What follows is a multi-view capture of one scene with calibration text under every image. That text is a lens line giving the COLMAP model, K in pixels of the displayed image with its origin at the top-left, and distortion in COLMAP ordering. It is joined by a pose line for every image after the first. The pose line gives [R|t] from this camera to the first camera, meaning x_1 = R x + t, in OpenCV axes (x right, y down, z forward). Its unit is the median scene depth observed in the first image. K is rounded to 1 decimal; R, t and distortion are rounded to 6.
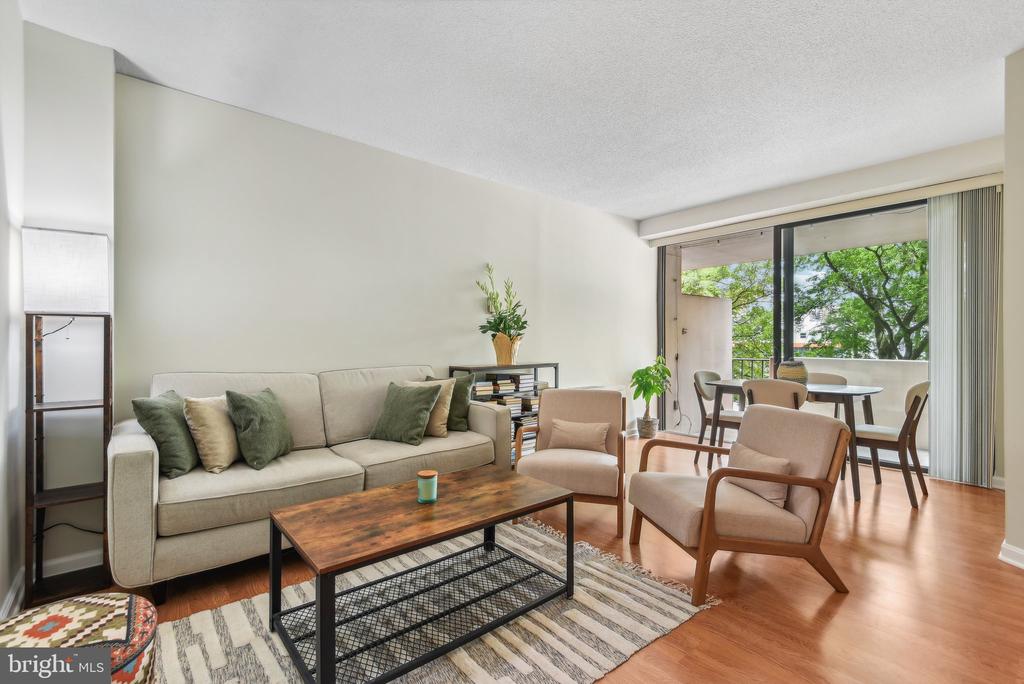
lens RADIAL K [[469.2, 0, 512.0], [0, 469.2, 342.0], [0, 0, 1]] dist [0.011665, 0.000105]
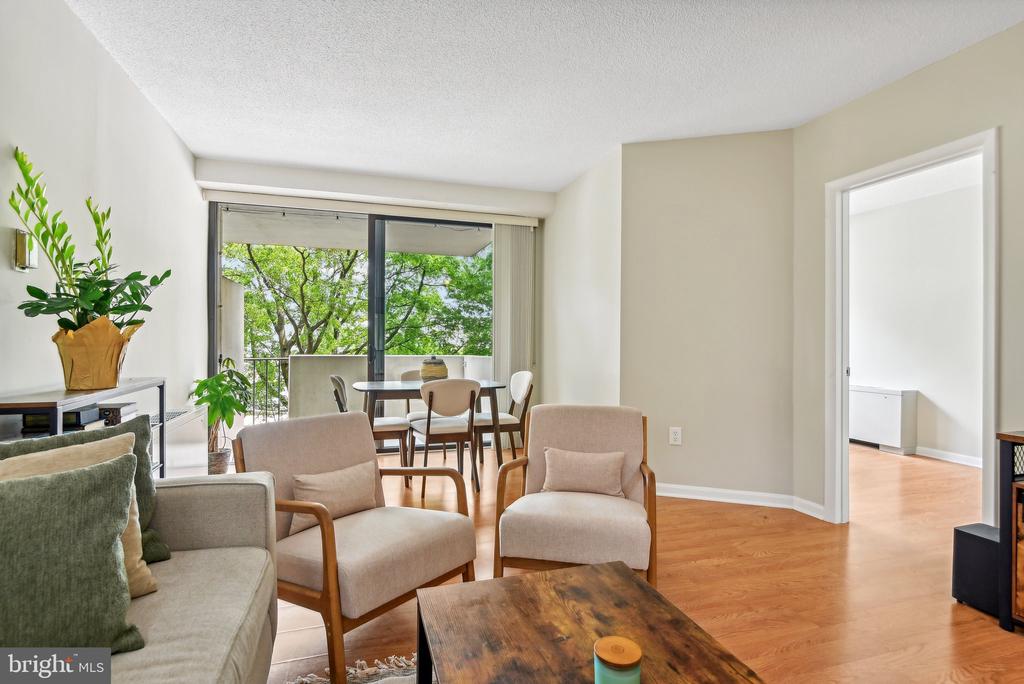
lens RADIAL K [[502.0, 0, 511.1], [0, 502.0, 340.6], [0, 0, 1]] dist [-0.002943, -0.001768]
pose [[0.376839, 0.000171, 0.926279, -0.313132], [-0.006956, 0.999972, 0.002645, -0.001786], [-0.926252, -0.007440, 0.376830, 0.451650]]
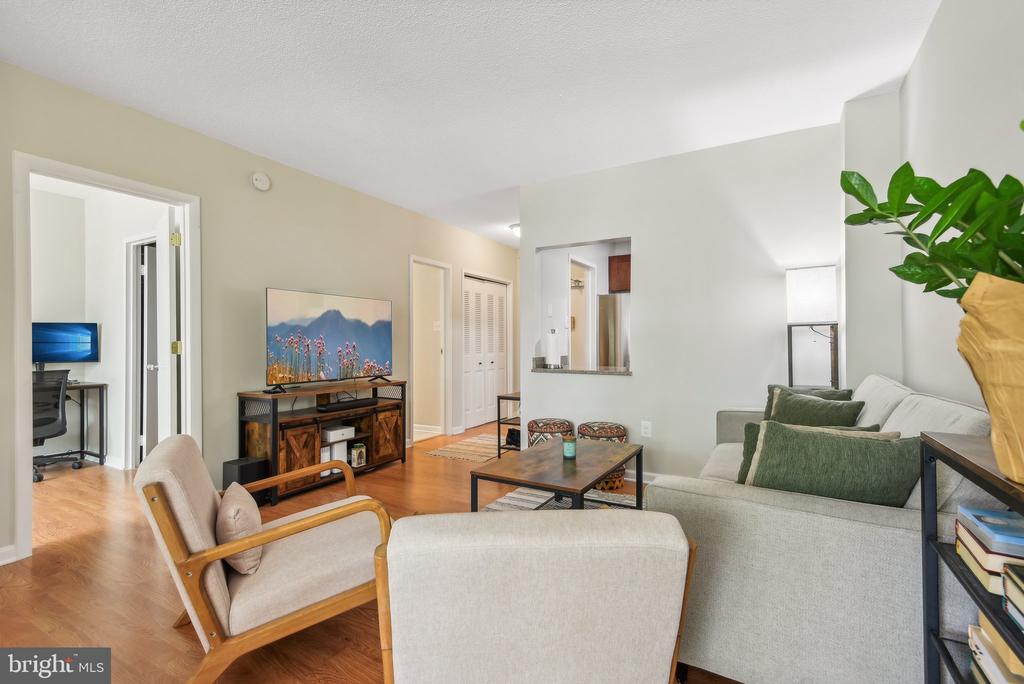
lens RADIAL K [[464.9, 0, 505.4], [0, 464.9, 341.2], [0, 0, 1]] dist [0.001760, -0.000015]
pose [[-0.942400, -0.004239, -0.334461, 0.222031], [-0.001292, 0.999958, -0.009032, 0.004243], [0.334486, -0.008080, -0.942366, 1.093971]]
